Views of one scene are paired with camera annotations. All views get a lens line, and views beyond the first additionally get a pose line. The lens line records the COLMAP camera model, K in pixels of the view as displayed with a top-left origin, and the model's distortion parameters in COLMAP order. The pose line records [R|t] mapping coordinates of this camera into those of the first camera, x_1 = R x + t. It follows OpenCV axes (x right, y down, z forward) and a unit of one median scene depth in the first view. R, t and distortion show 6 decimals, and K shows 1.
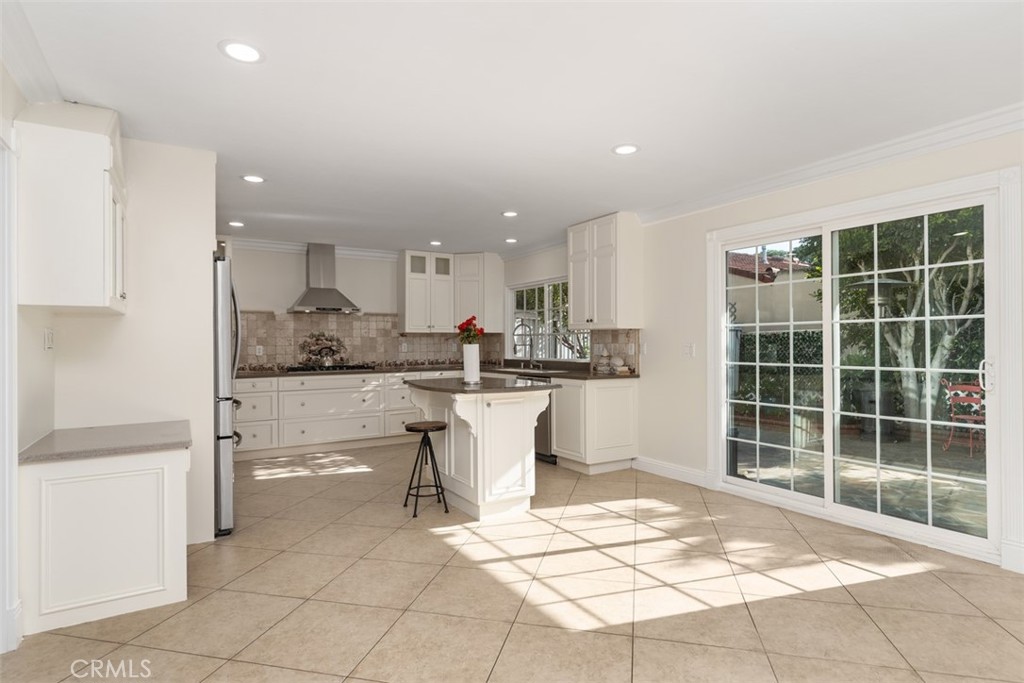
lens RADIAL K [[543.1, 0, 512.0], [0, 543.1, 341.5], [0, 0, 1]] dist [-0.000319, -0.000129]
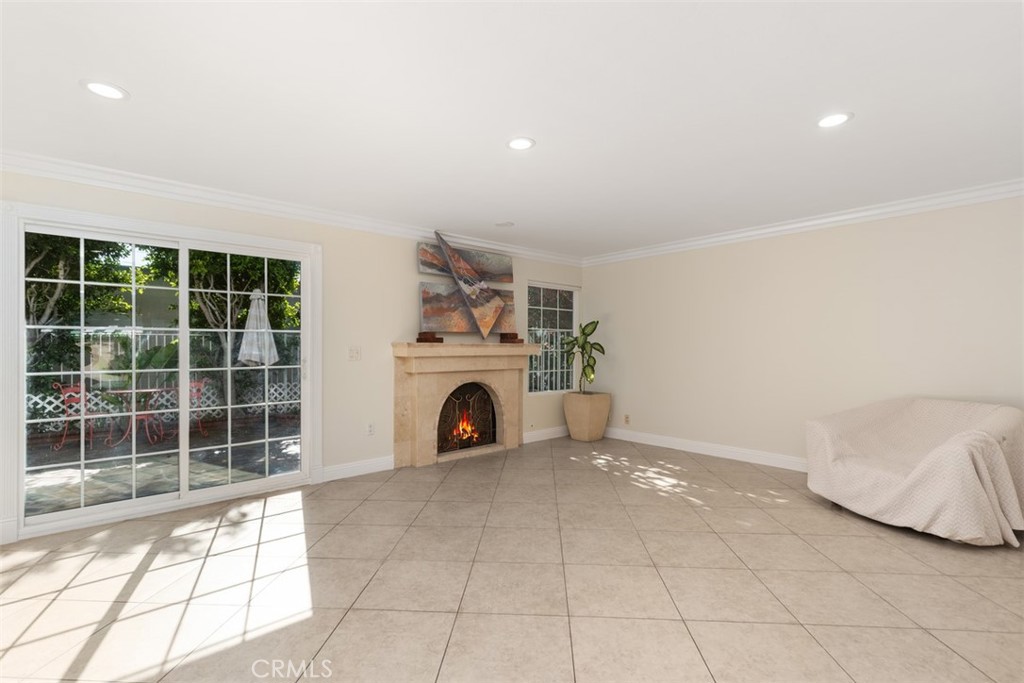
lens RADIAL K [[465.9, 0, 512.0], [0, 465.9, 341.5], [0, 0, 1]] dist [0.001584, 0.000227]
pose [[-0.171110, 0.015479, 0.985130, -0.518643], [-0.000004, 0.999877, -0.015712, 0.003552], [-0.985252, -0.002693, -0.171088, 0.548138]]
